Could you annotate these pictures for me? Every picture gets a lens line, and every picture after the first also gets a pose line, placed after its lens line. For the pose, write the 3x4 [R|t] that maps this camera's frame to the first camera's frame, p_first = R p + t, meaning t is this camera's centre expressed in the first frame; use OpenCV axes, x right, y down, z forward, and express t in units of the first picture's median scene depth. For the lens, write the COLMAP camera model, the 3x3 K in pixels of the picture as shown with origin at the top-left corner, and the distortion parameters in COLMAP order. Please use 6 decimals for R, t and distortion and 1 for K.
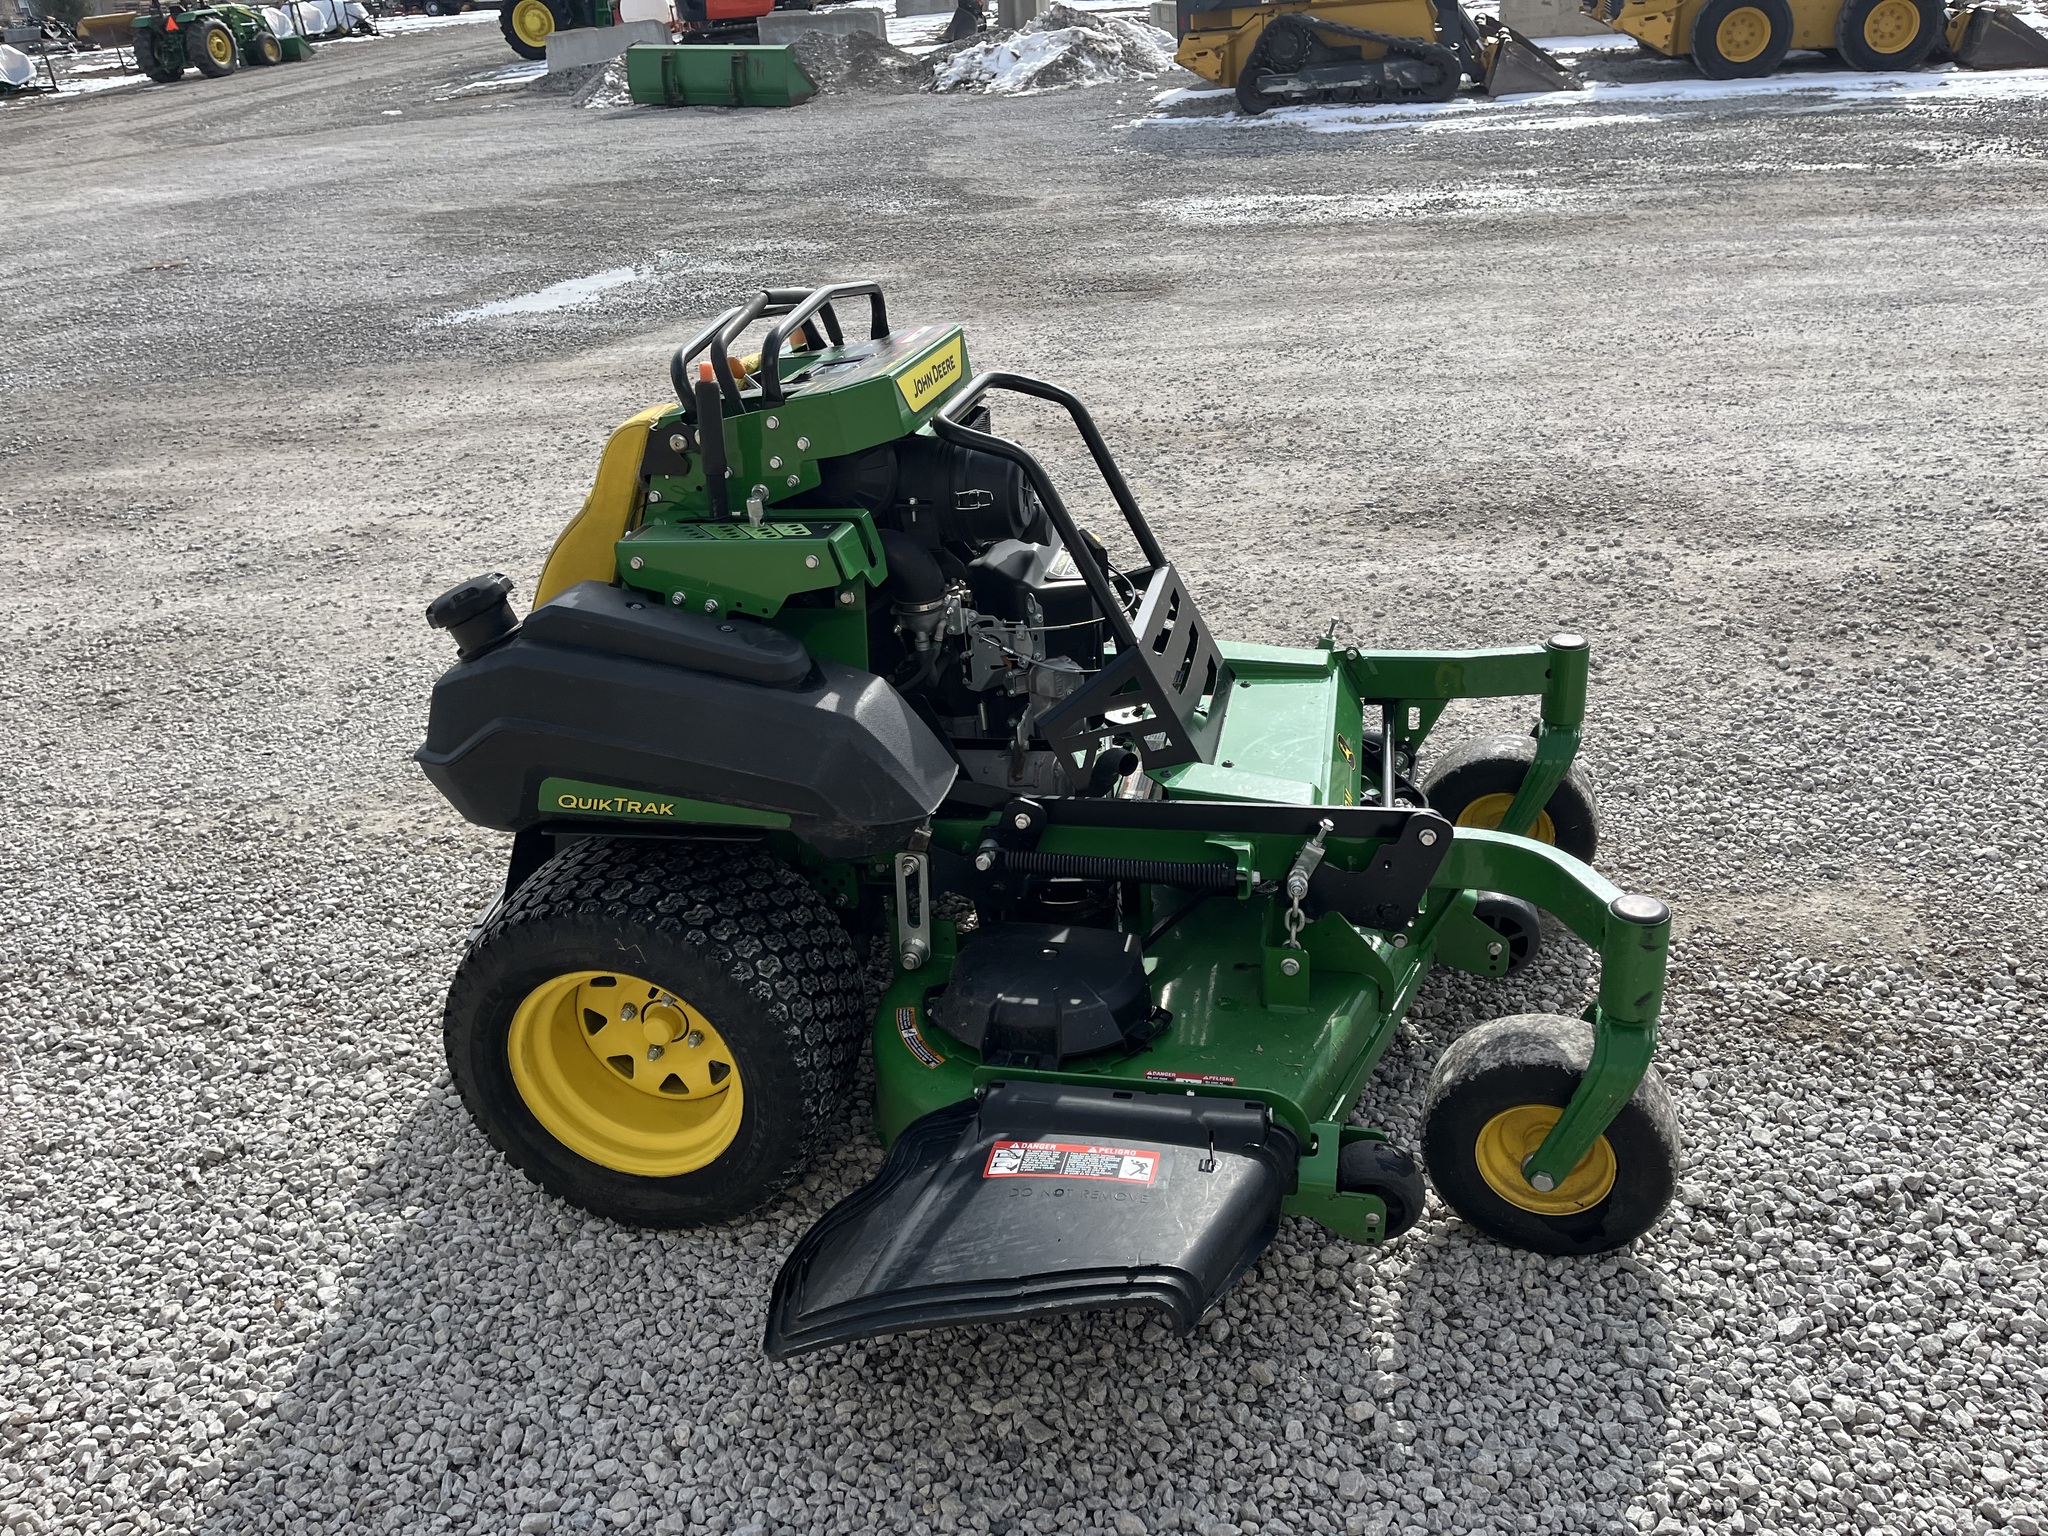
lens RADIAL K [[1546.2, 0, 1032.6], [0, 1546.2, 749.4], [0, 0, 1]] dist [0.080719, -0.107686]
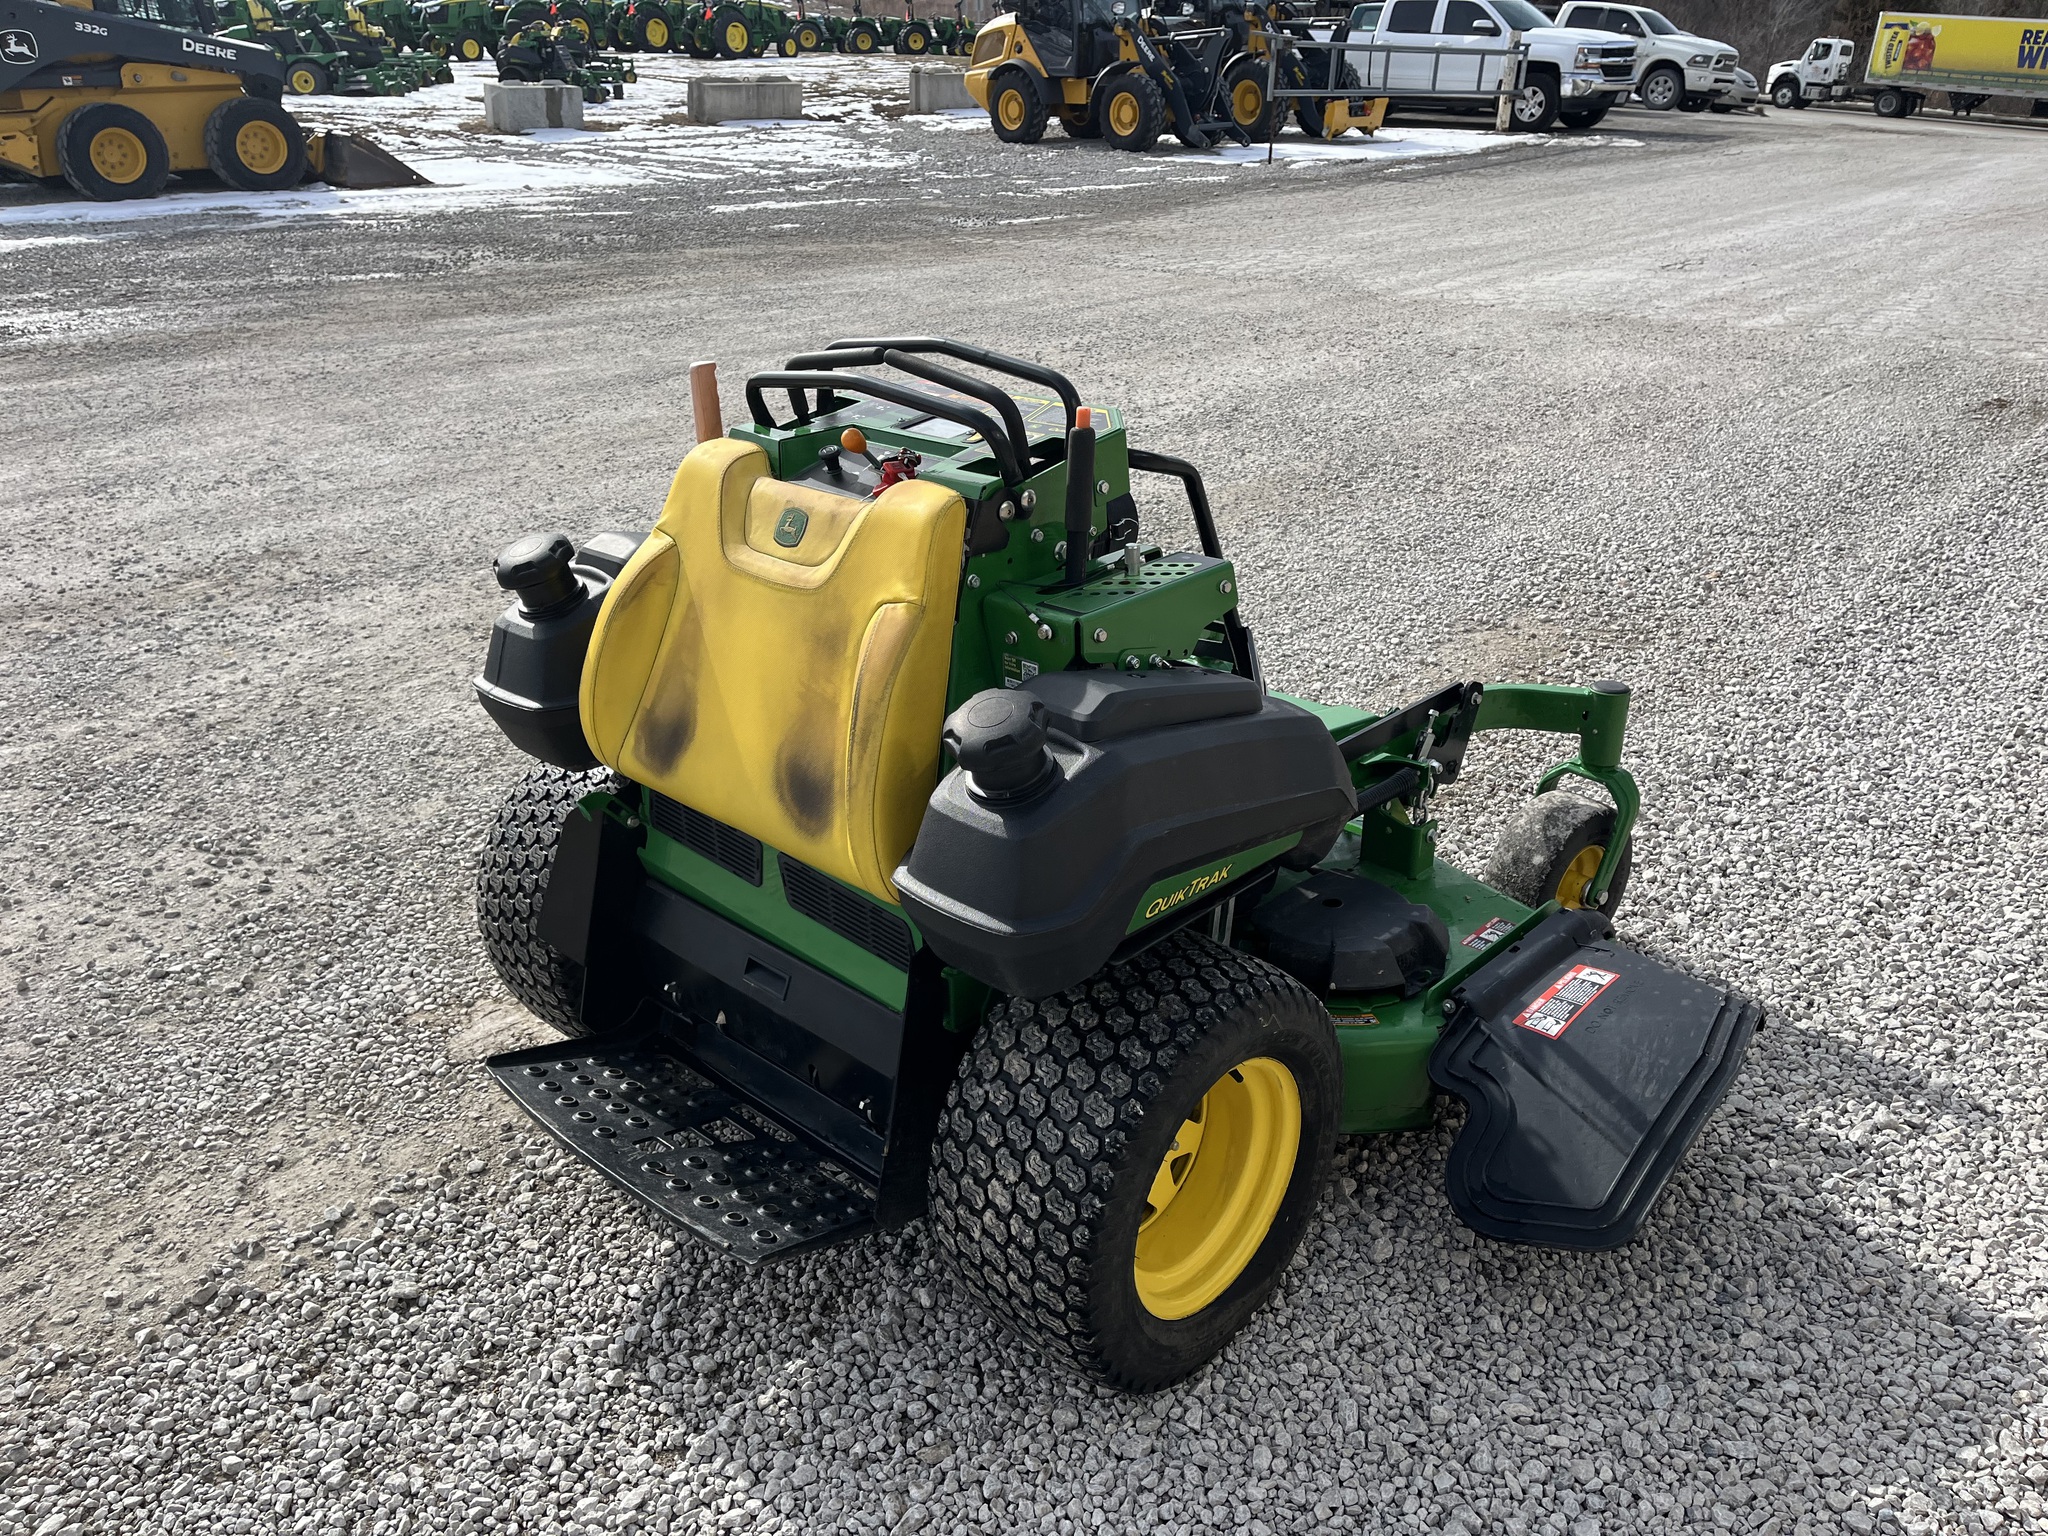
lens RADIAL K [[1546.2, 0, 1043.5], [0, 1546.2, 778.7], [0, 0, 1]] dist [0.080719, -0.107686]
pose [[0.517110, -0.289270, 0.805556, -0.154796], [0.335036, 0.934469, 0.120492, -0.024647], [-0.787622, 0.207583, 0.580139, 0.081195]]
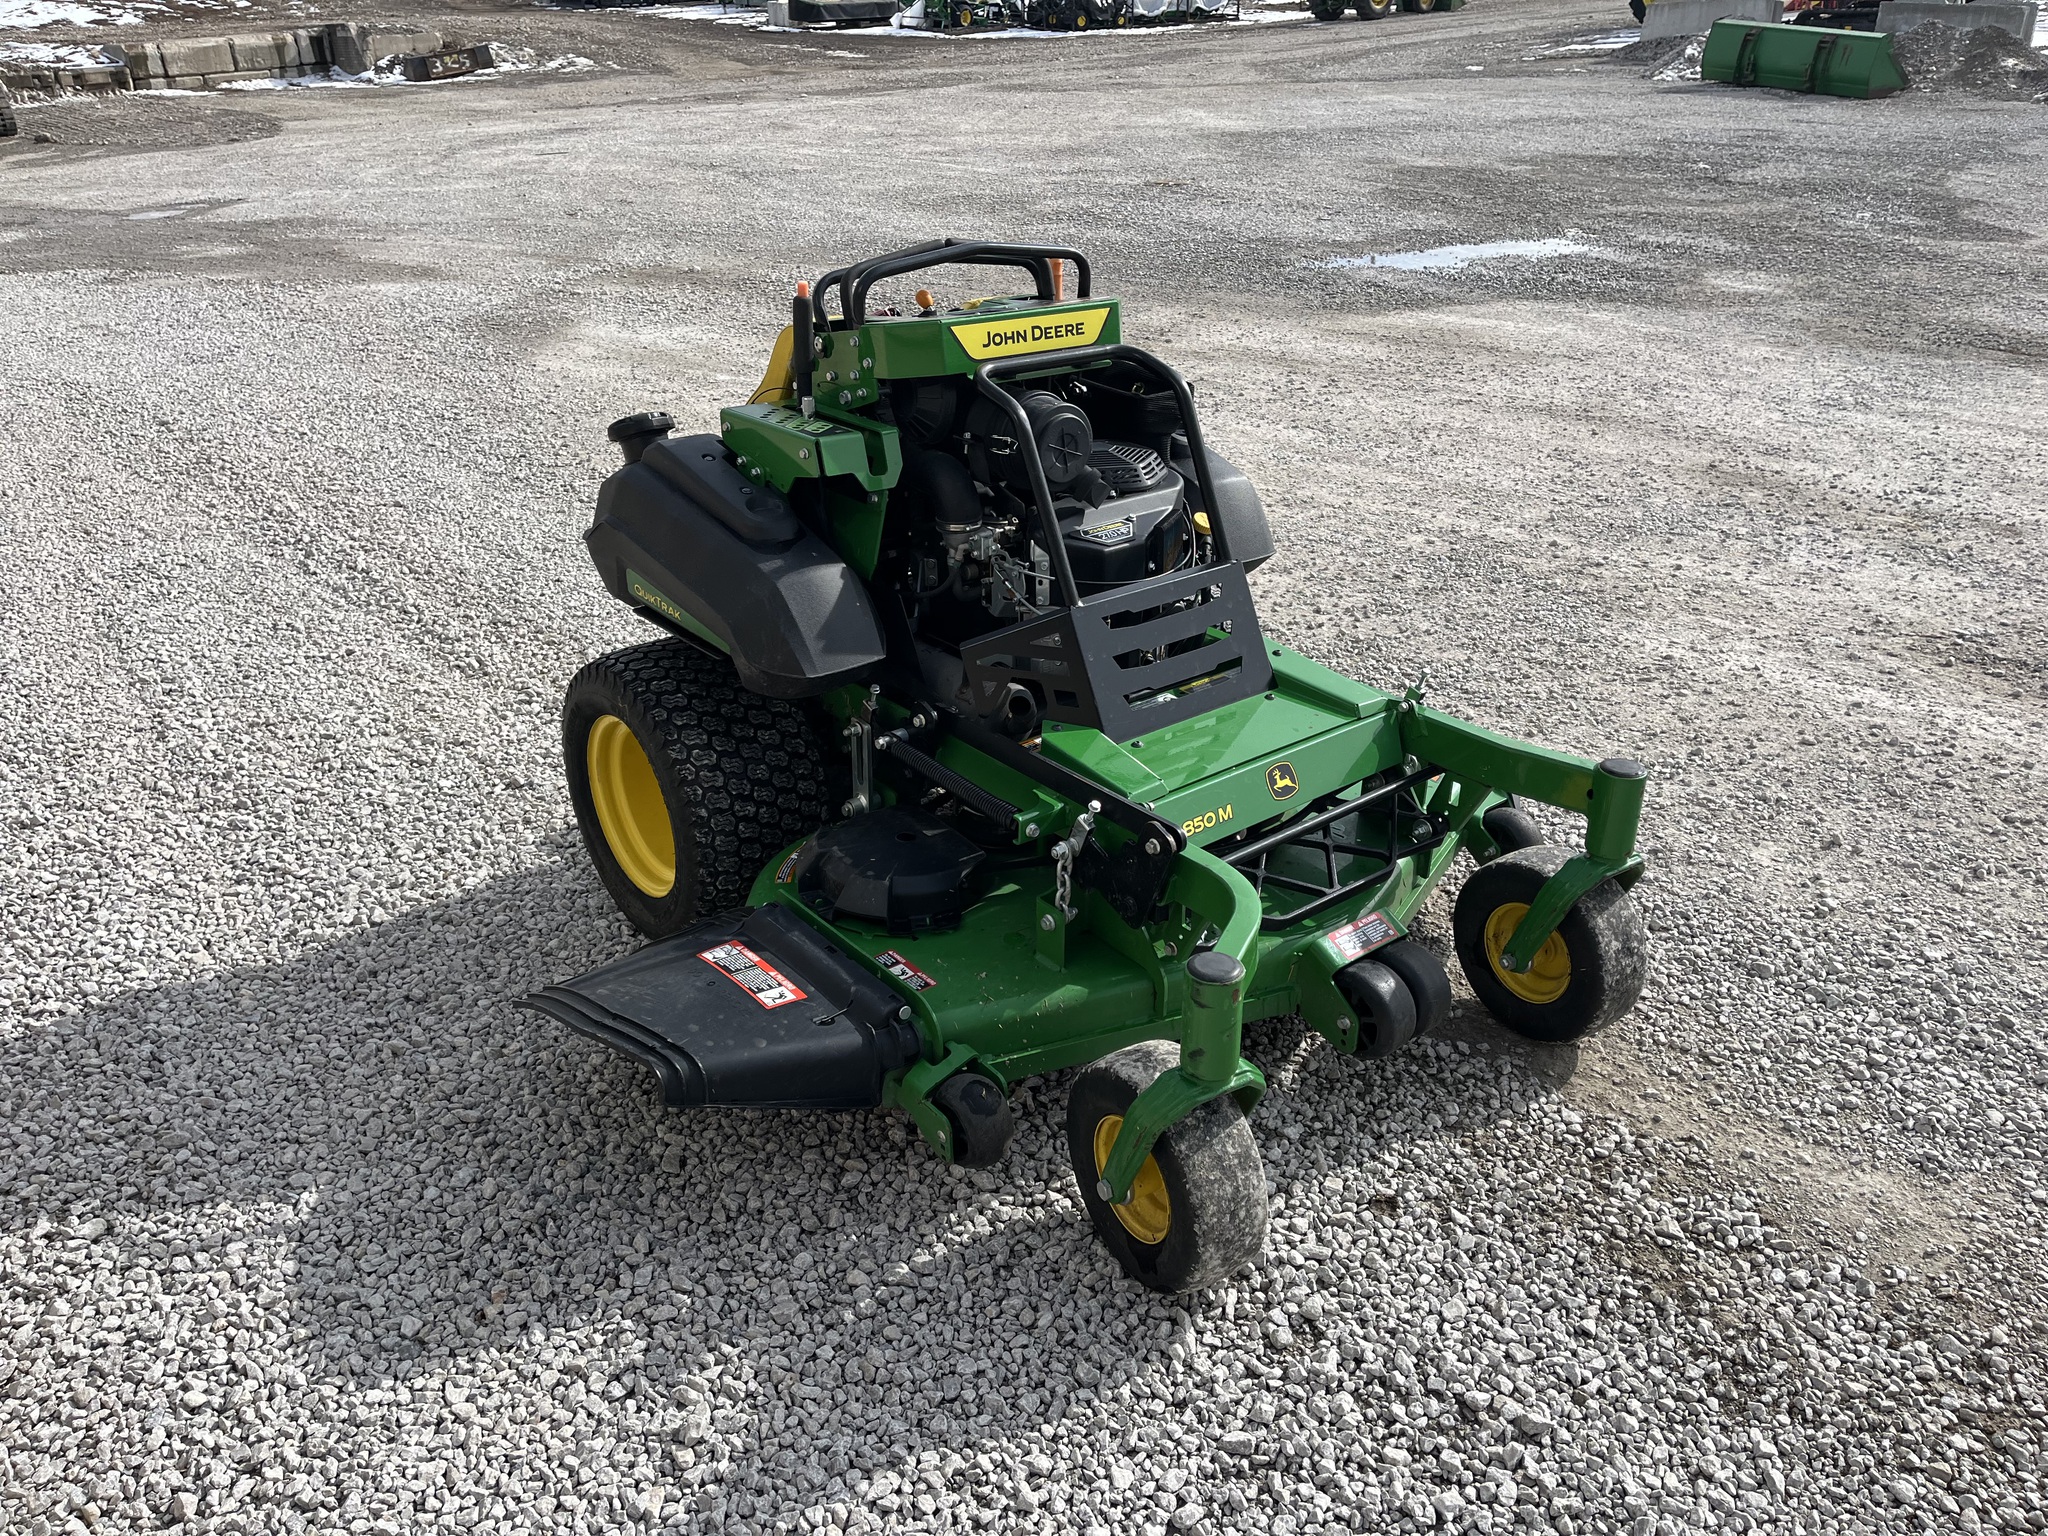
lens RADIAL K [[1546.2, 0, 1036.6], [0, 1546.2, 756.2], [0, 0, 1]] dist [0.080719, -0.107686]
pose [[0.779843, 0.328753, -0.532698, 0.109695], [-0.315293, 0.941448, 0.119439, -0.014984], [0.540773, 0.074812, 0.837835, 0.013535]]
